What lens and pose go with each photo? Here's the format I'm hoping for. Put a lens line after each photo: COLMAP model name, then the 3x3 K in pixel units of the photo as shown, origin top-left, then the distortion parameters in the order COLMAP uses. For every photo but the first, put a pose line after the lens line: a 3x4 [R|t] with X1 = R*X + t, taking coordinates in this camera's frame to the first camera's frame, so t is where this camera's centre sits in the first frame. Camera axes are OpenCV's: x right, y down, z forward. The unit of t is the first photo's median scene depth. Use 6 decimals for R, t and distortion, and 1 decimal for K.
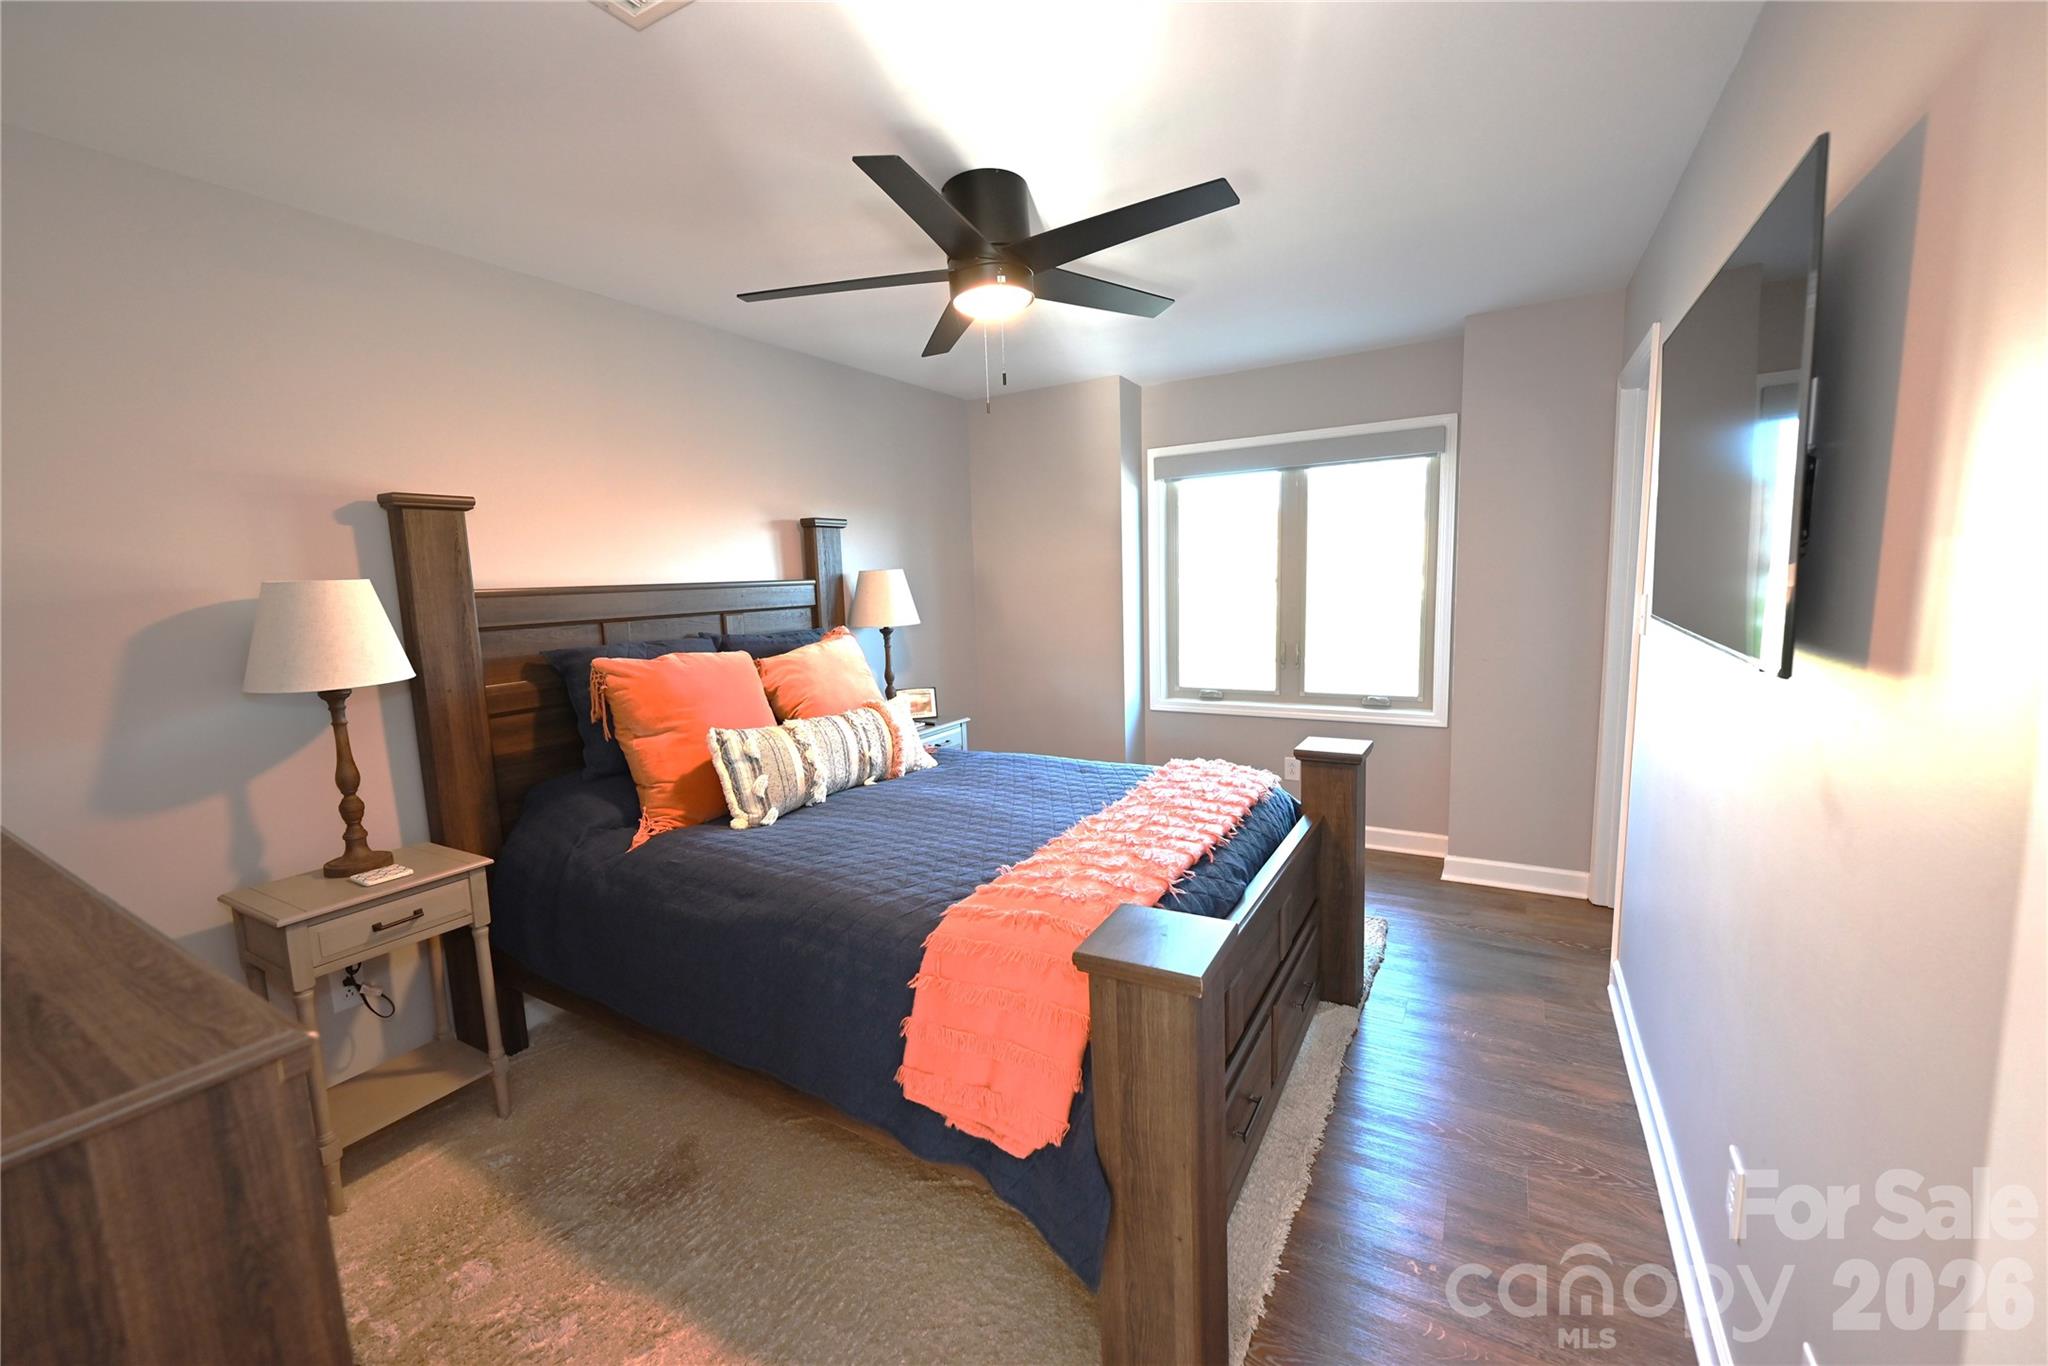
lens RADIAL K [[824.0, 0, 1011.6], [0, 824.0, 685.5], [0, 0, 1]] dist [-0.000672, -0.000034]
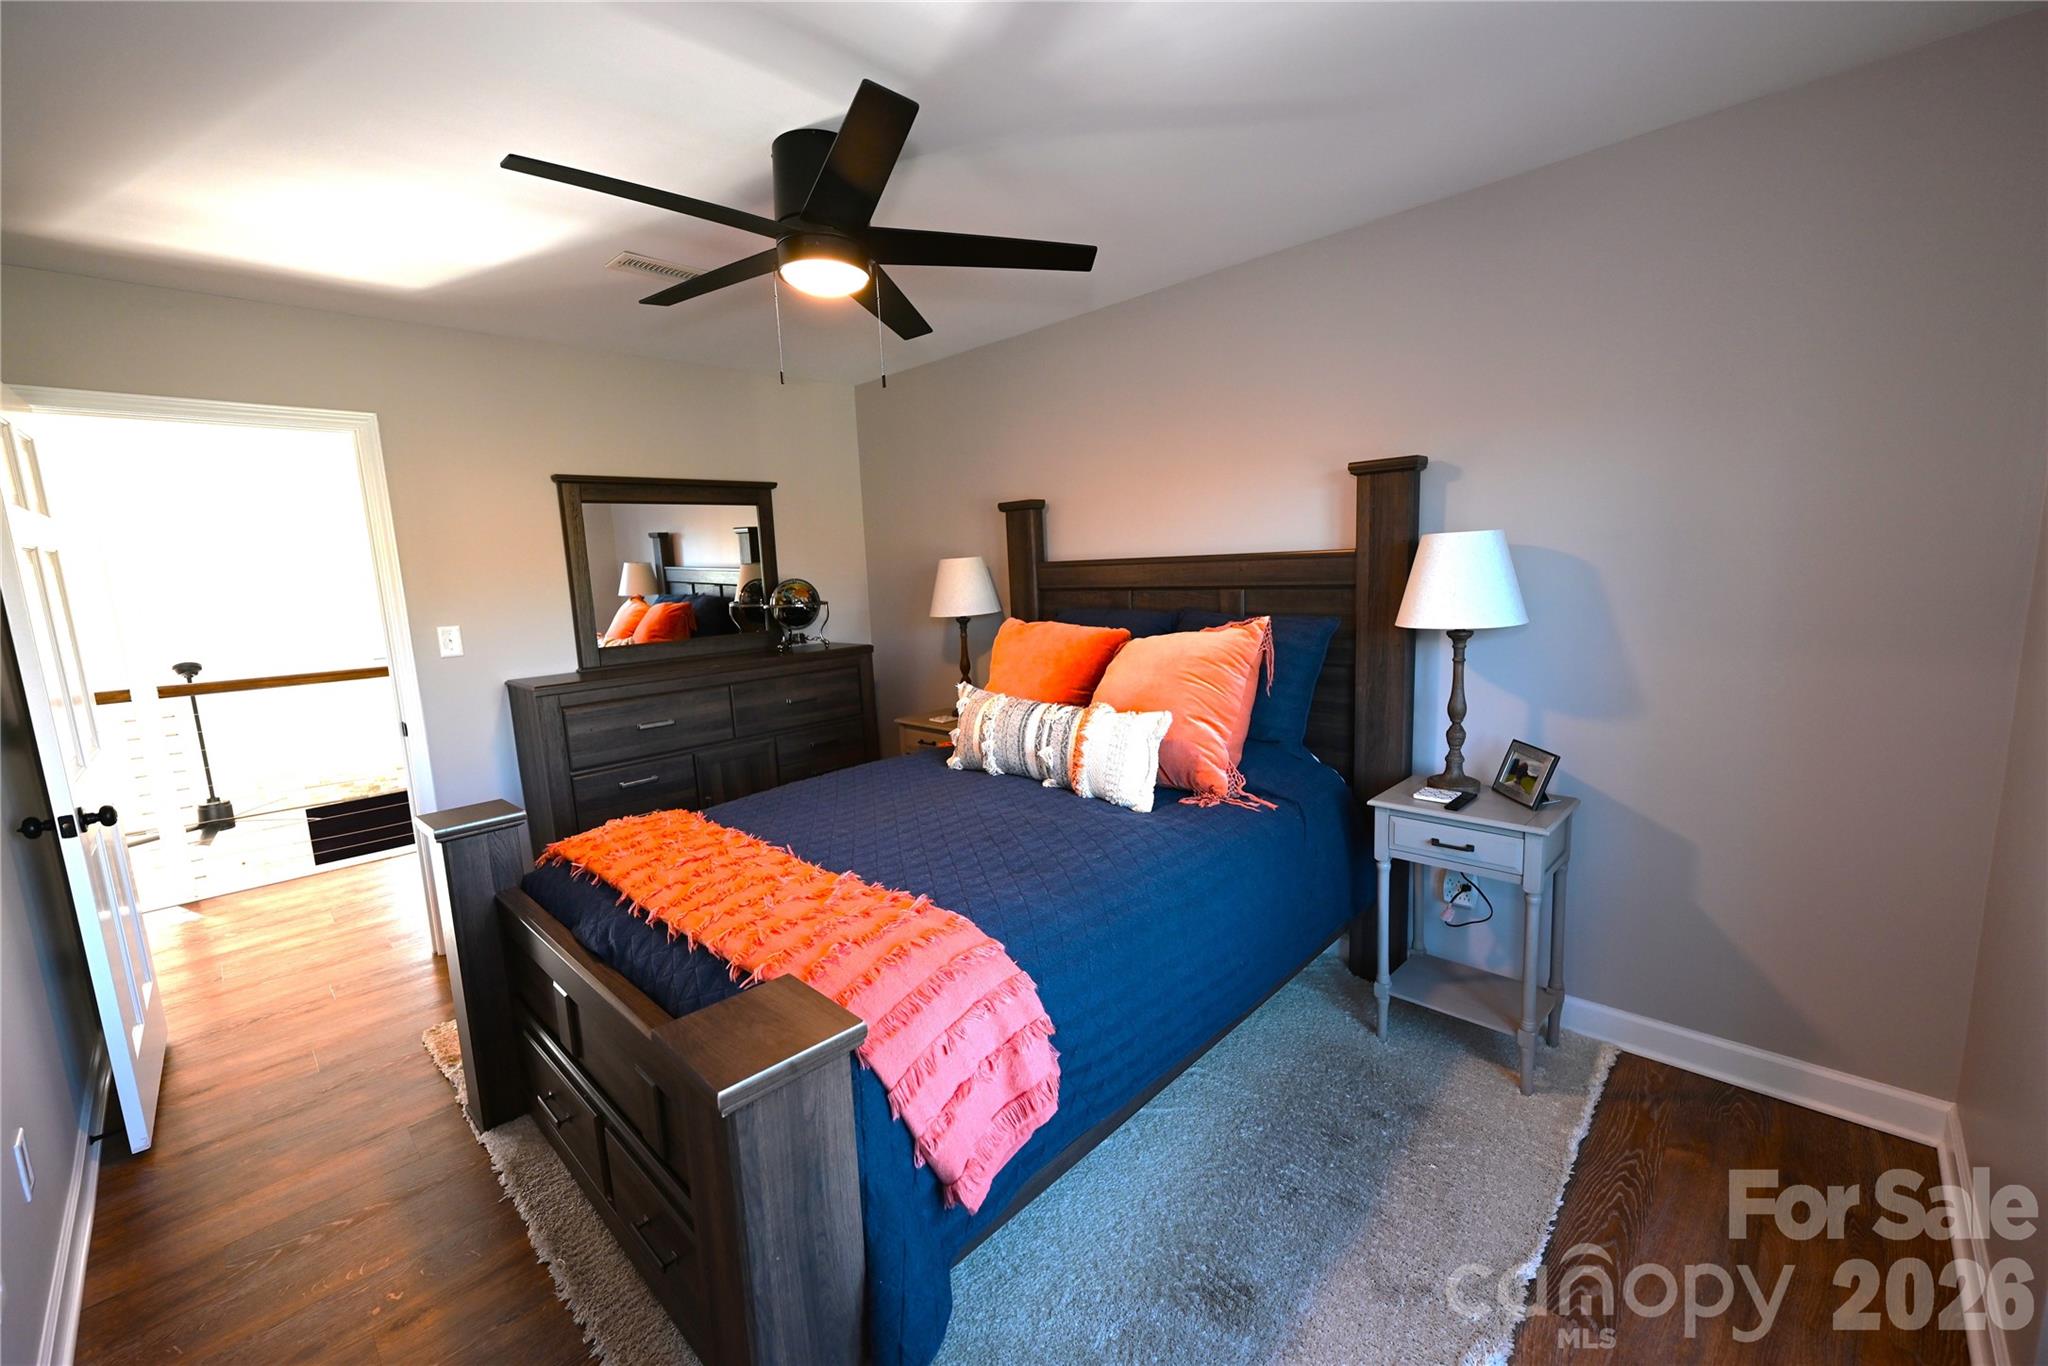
lens RADIAL K [[824.0, 0, 1011.6], [0, 824.0, 685.5], [0, 0, 1]] dist [-0.000672, -0.000034]
pose [[-0.240581, 0.184617, -0.952910, 0.652421], [-0.078672, 0.974806, 0.208721, -0.168629], [0.967436, 0.125182, -0.219995, 1.080548]]
